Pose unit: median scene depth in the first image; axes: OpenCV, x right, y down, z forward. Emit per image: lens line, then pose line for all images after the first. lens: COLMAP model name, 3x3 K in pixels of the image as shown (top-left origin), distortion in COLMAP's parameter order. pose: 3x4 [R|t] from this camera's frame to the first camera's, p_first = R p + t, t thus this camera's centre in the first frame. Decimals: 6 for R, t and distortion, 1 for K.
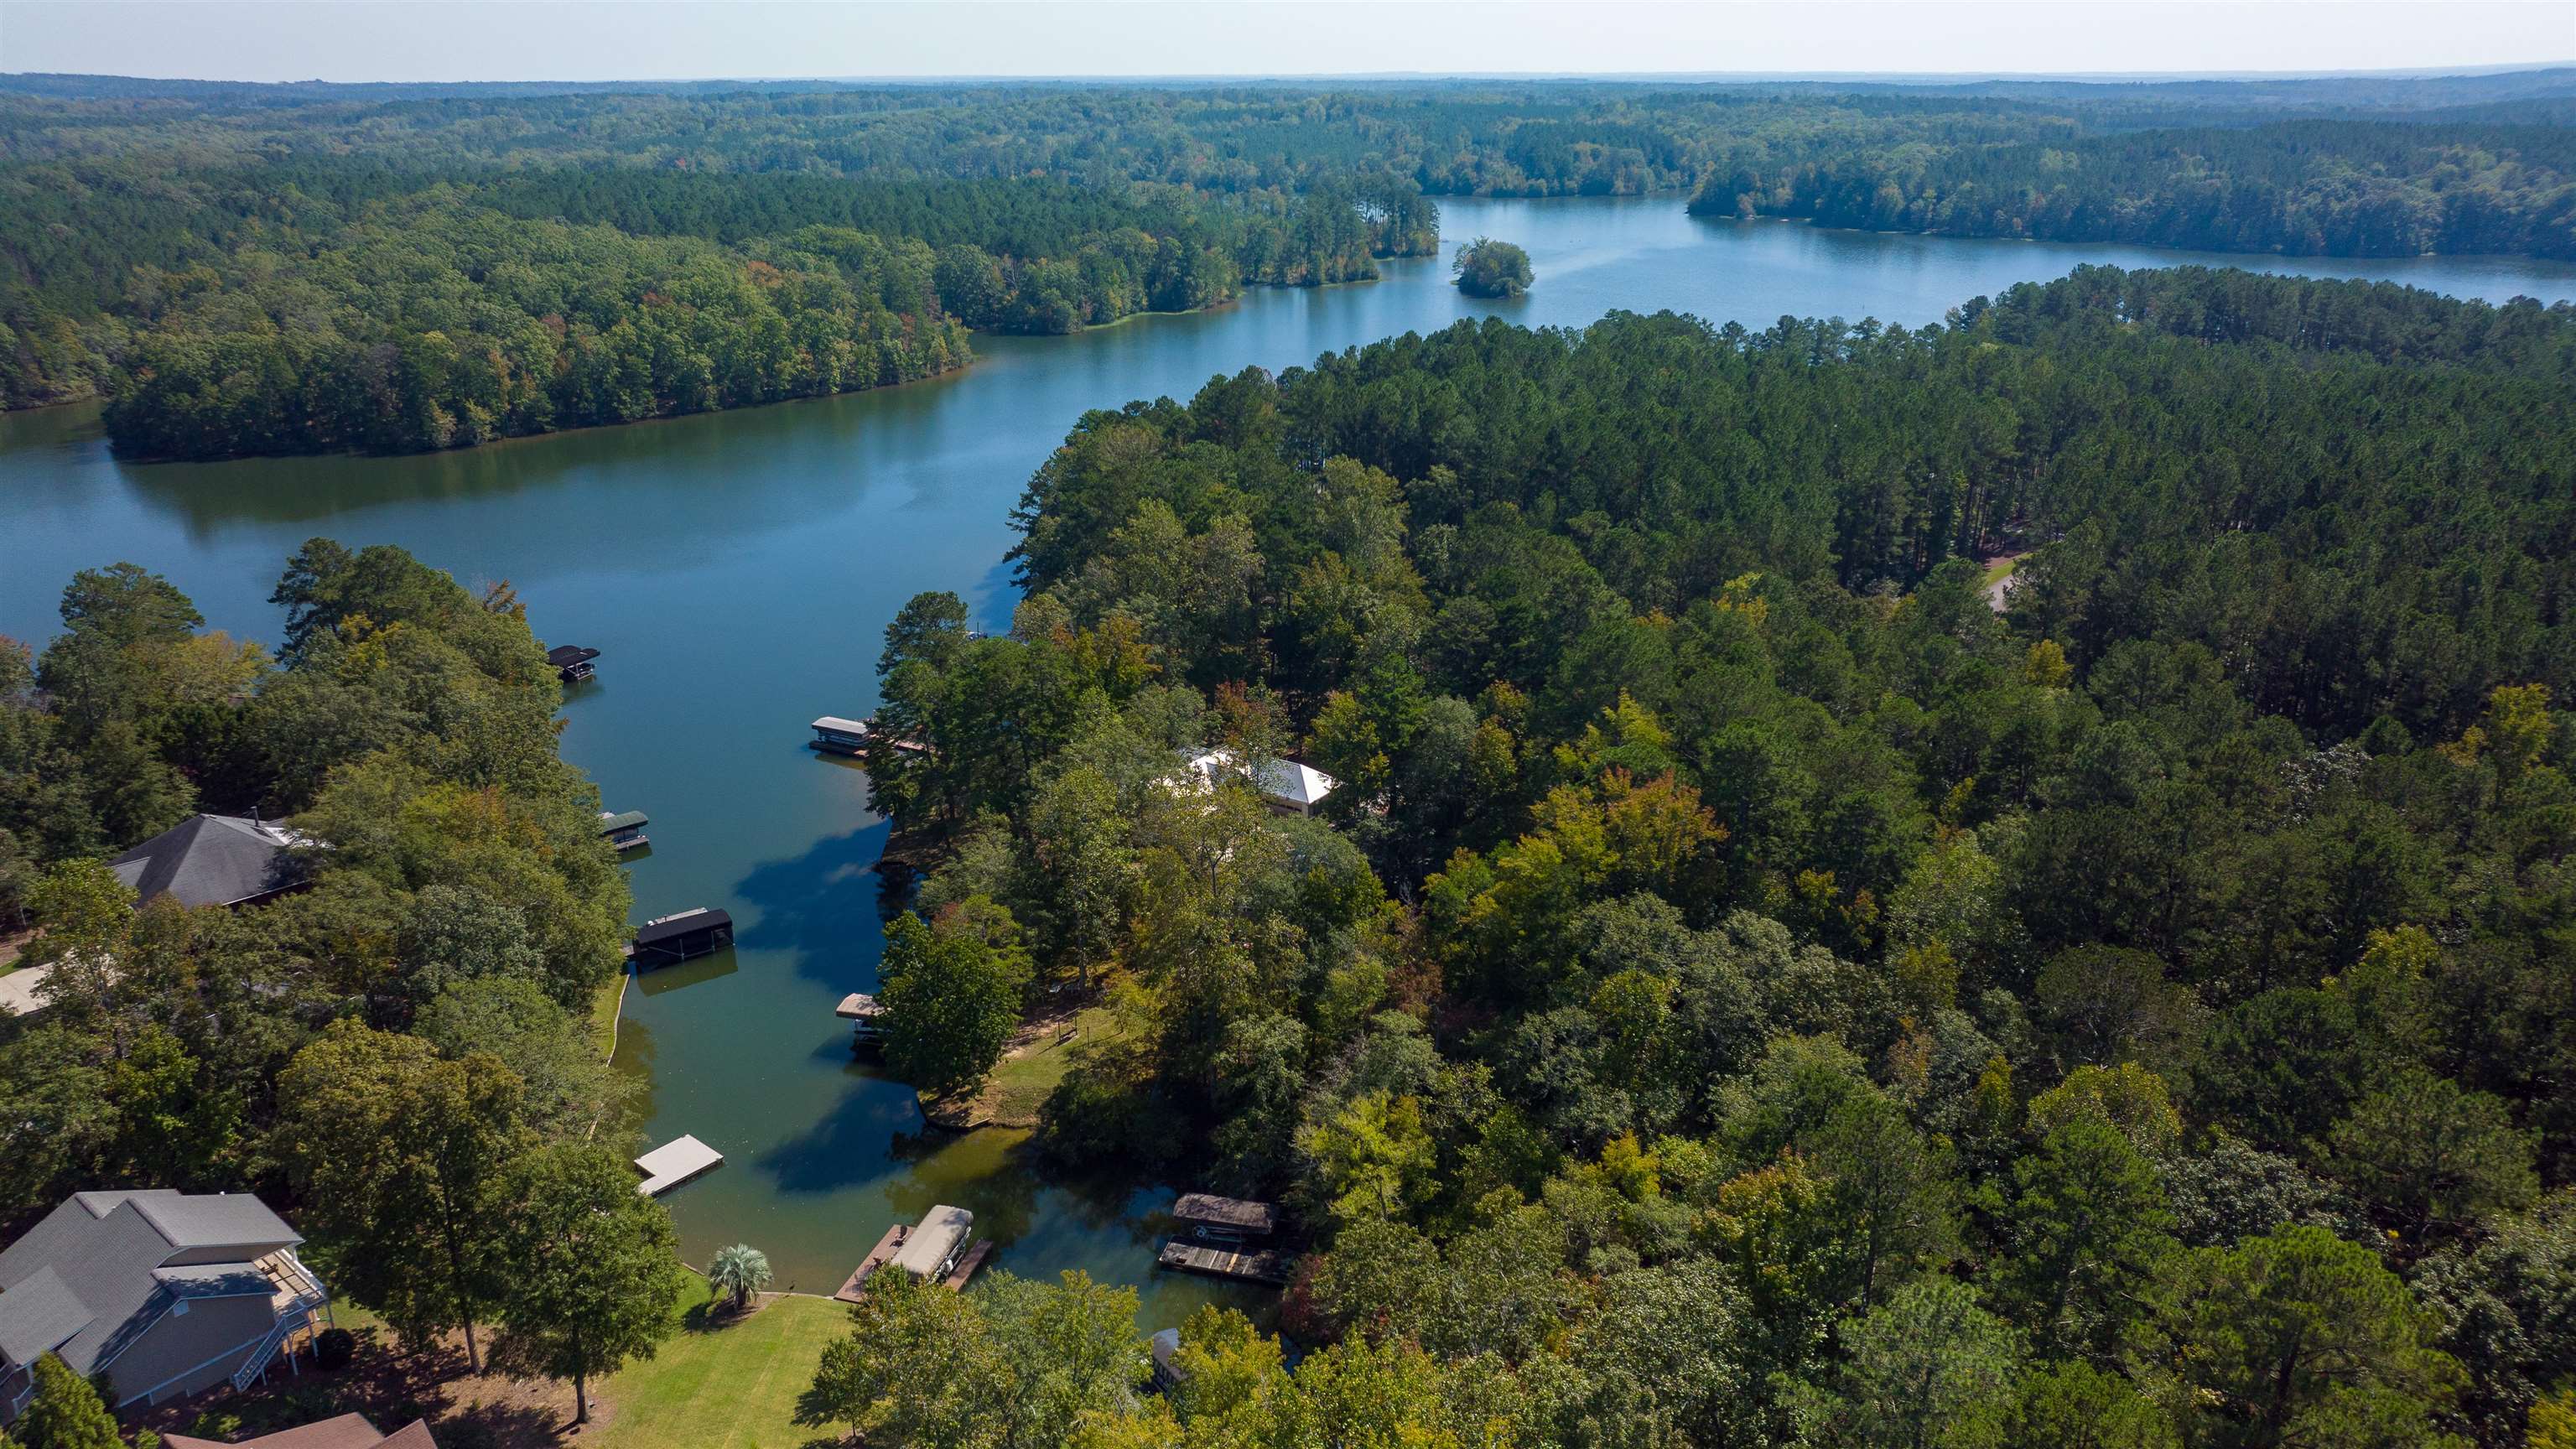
lens RADIAL K [[1779.8, 0, 1284.4], [0, 1779.8, 730.3], [0, 0, 1]] dist [-0.019347, -0.001724]
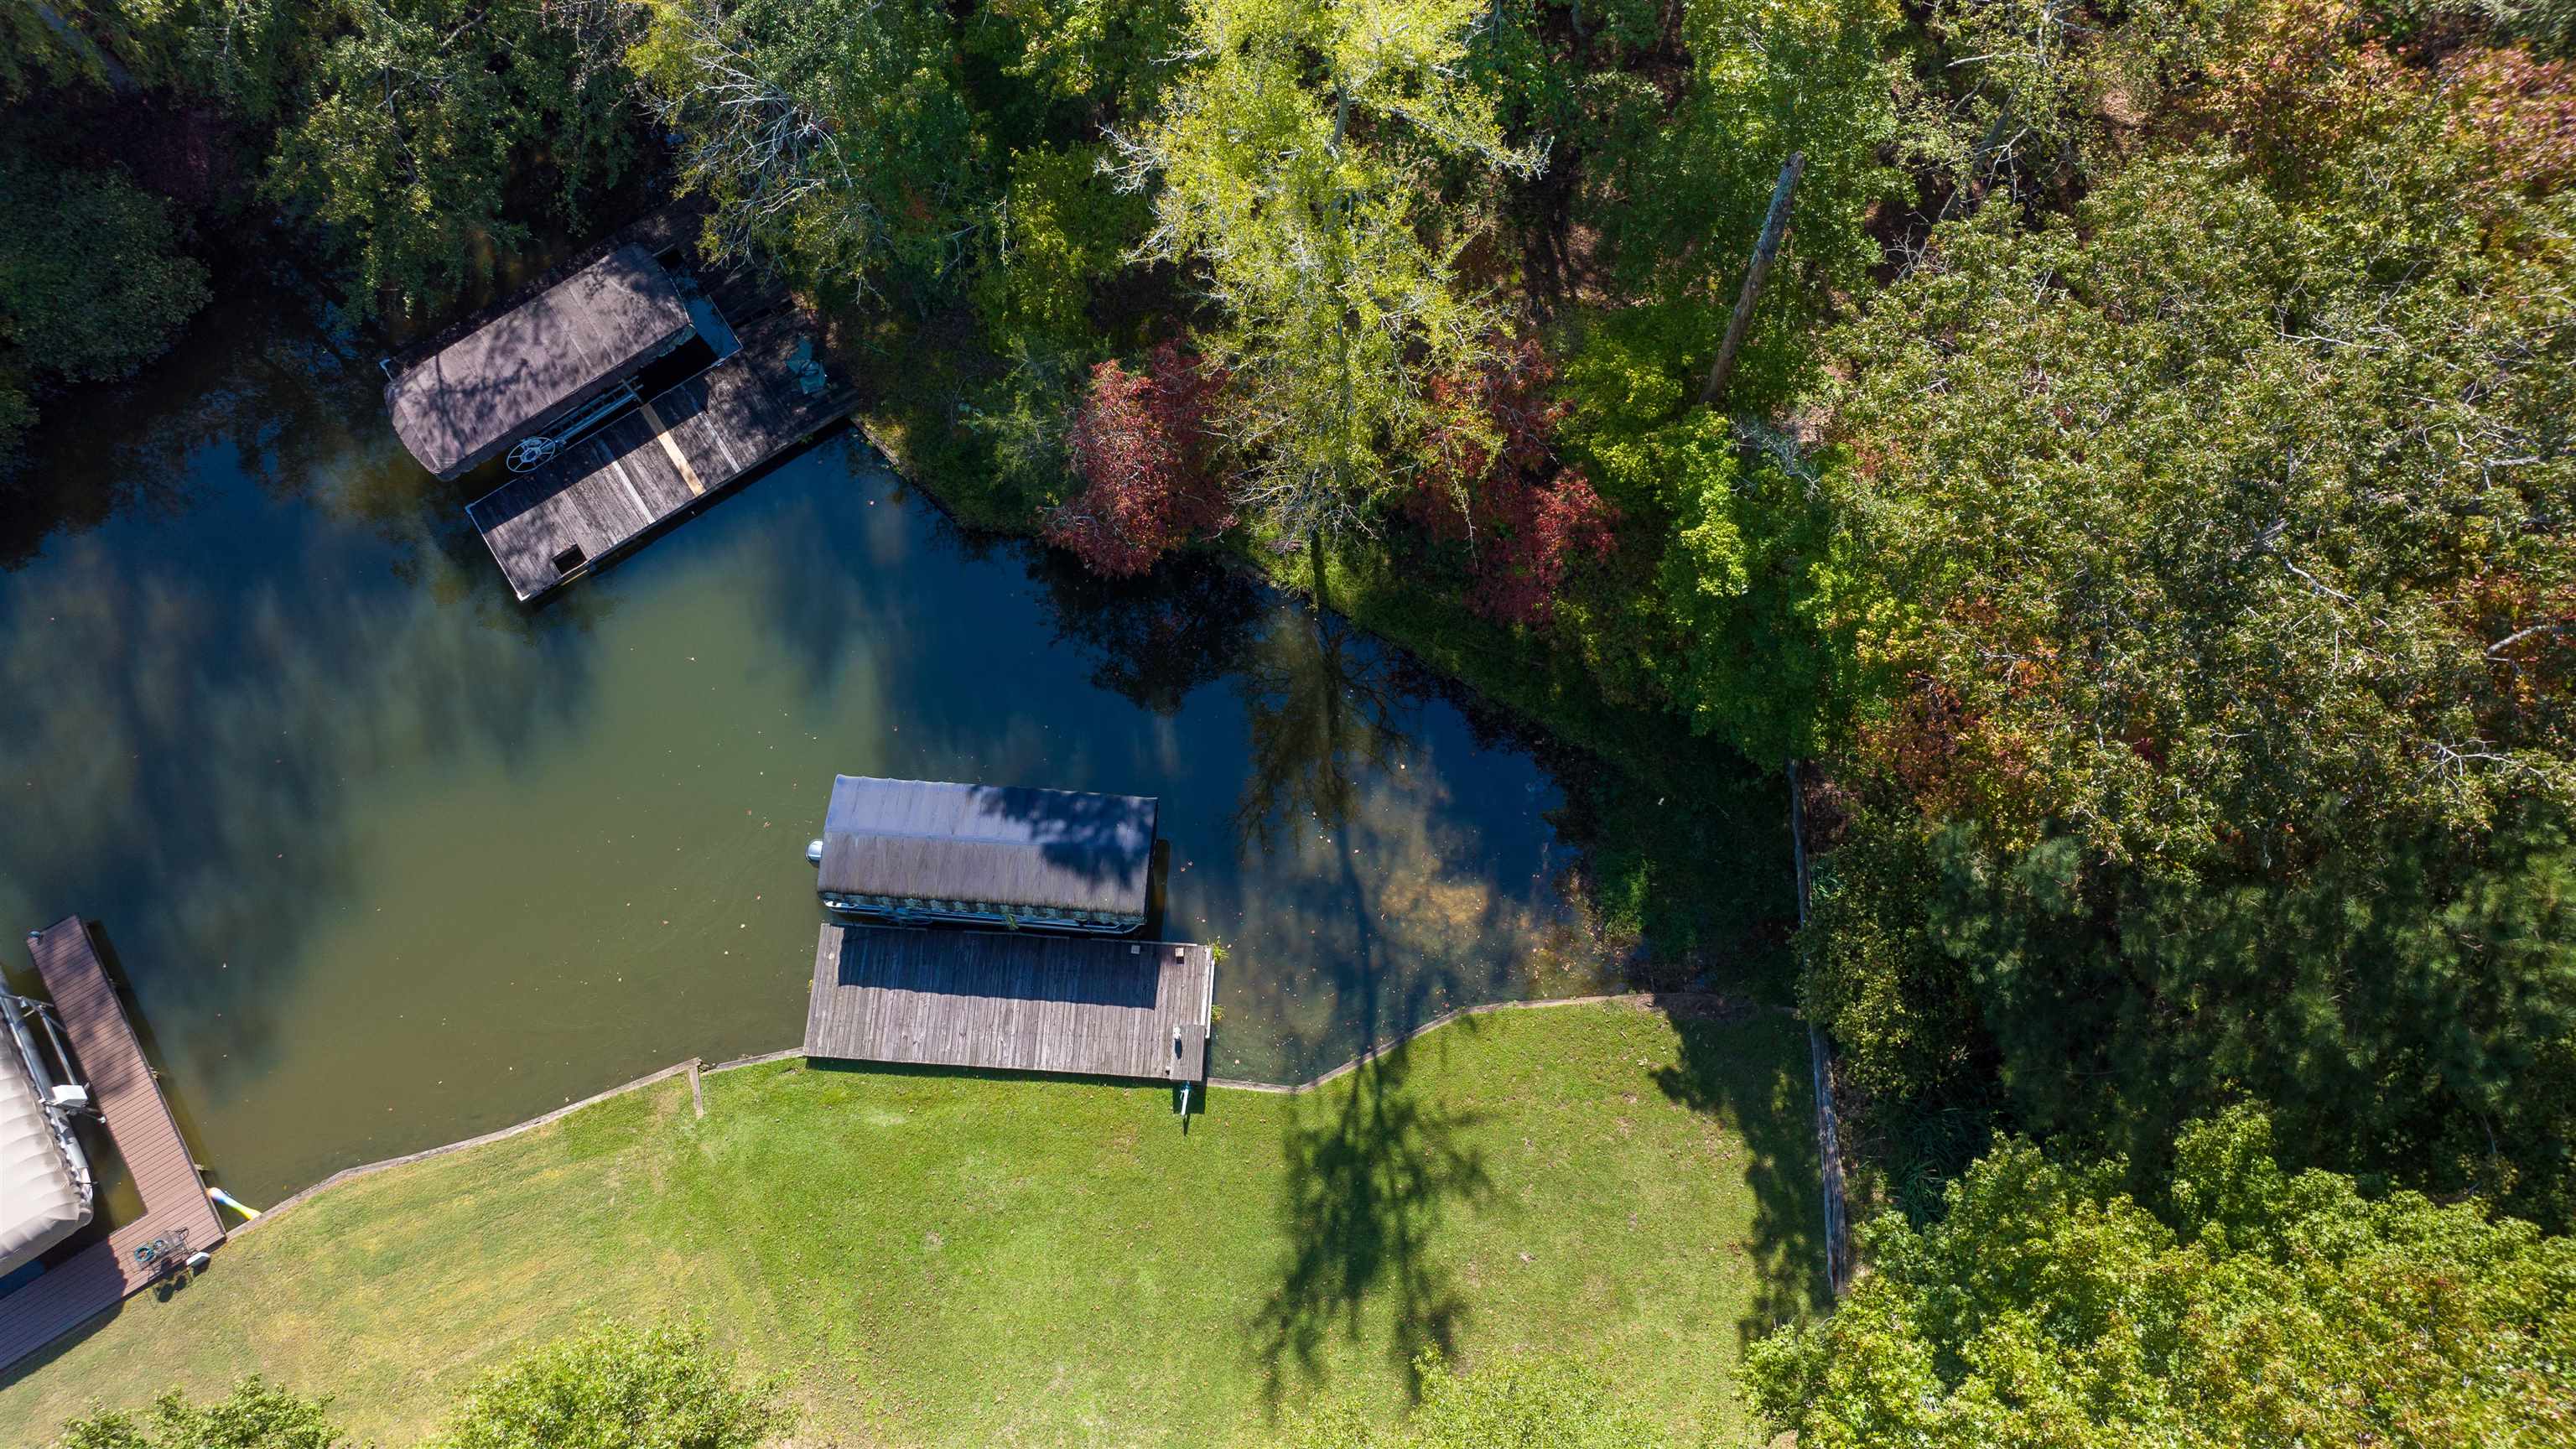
lens RADIAL K [[1779.8, 0, 1288.9], [0, 1779.8, 717.3], [0, 0, 1]] dist [-0.019347, -0.001724]
pose [[0.652090, -0.721678, 0.232293, -0.066353], [0.261925, 0.501982, 0.824263, 0.058851], [-0.711459, -0.476651, 0.516362, 0.669184]]
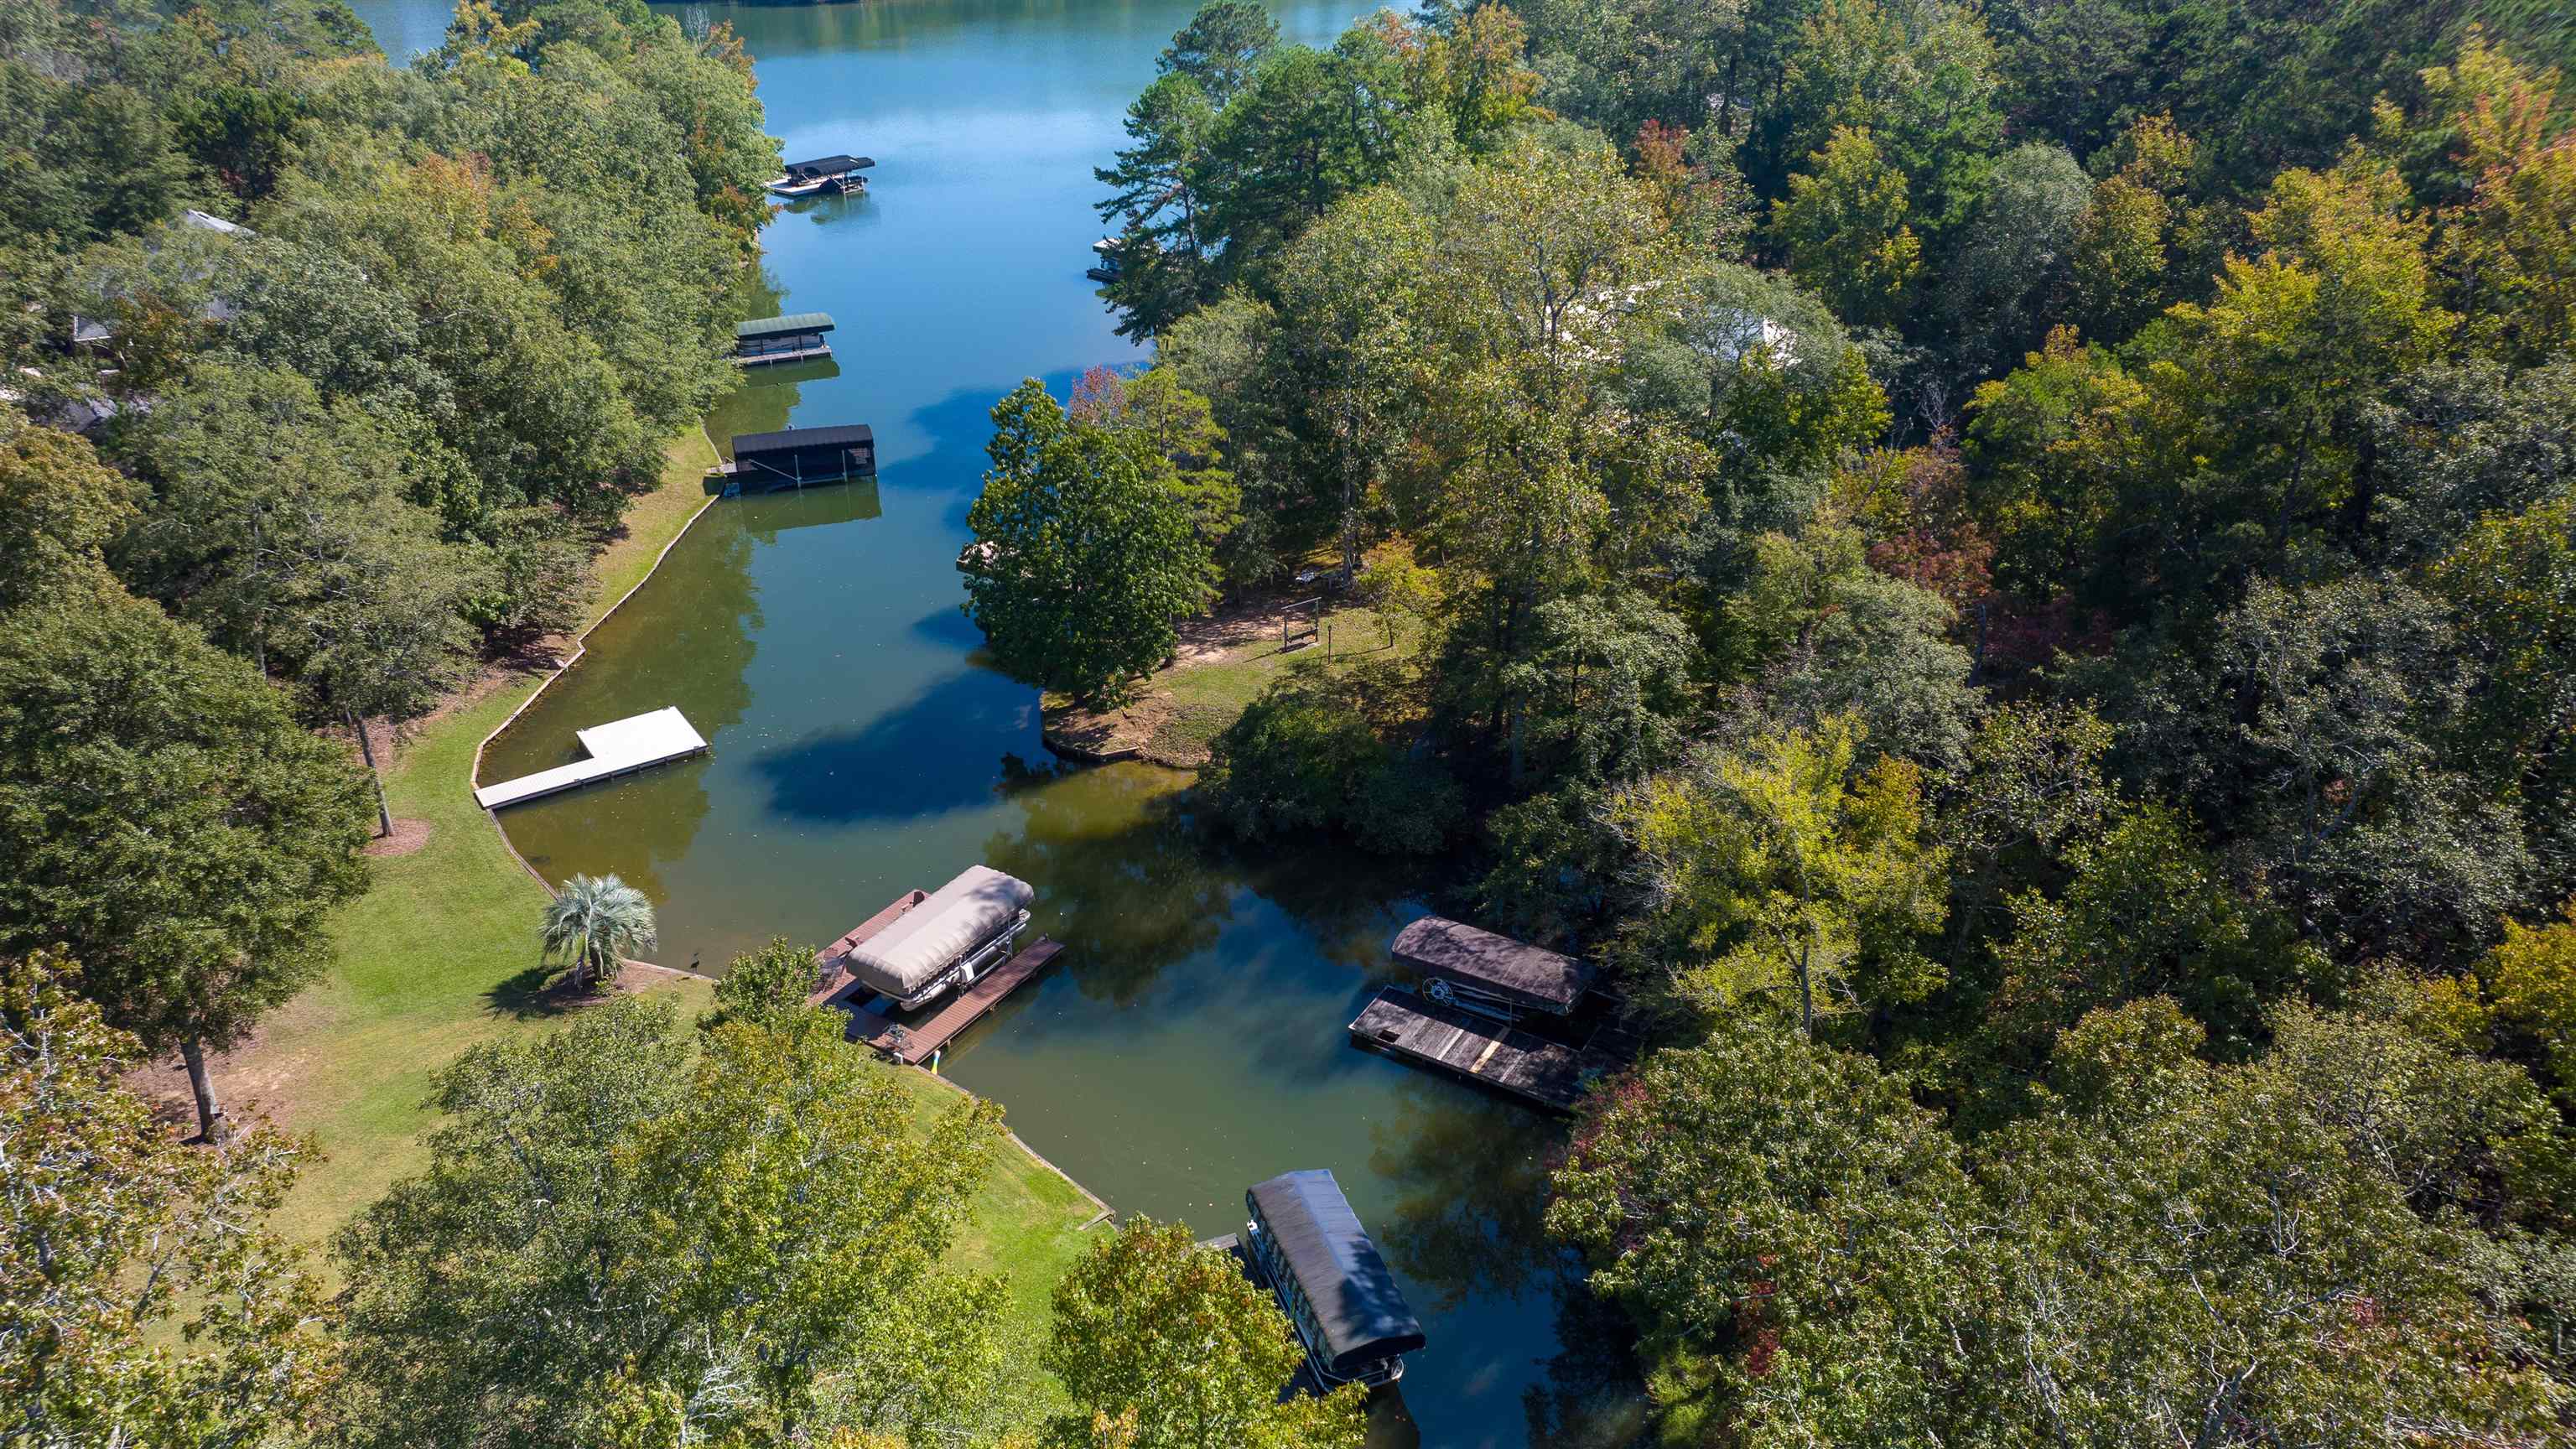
lens RADIAL K [[1779.8, 0, 1287.4], [0, 1779.8, 728.5], [0, 0, 1]] dist [-0.019347, -0.001724]
pose [[0.961970, 0.129996, -0.240237, 0.025520], [-0.096175, 0.984368, 0.147546, 0.129250], [0.255662, -0.118830, 0.959435, 0.478988]]
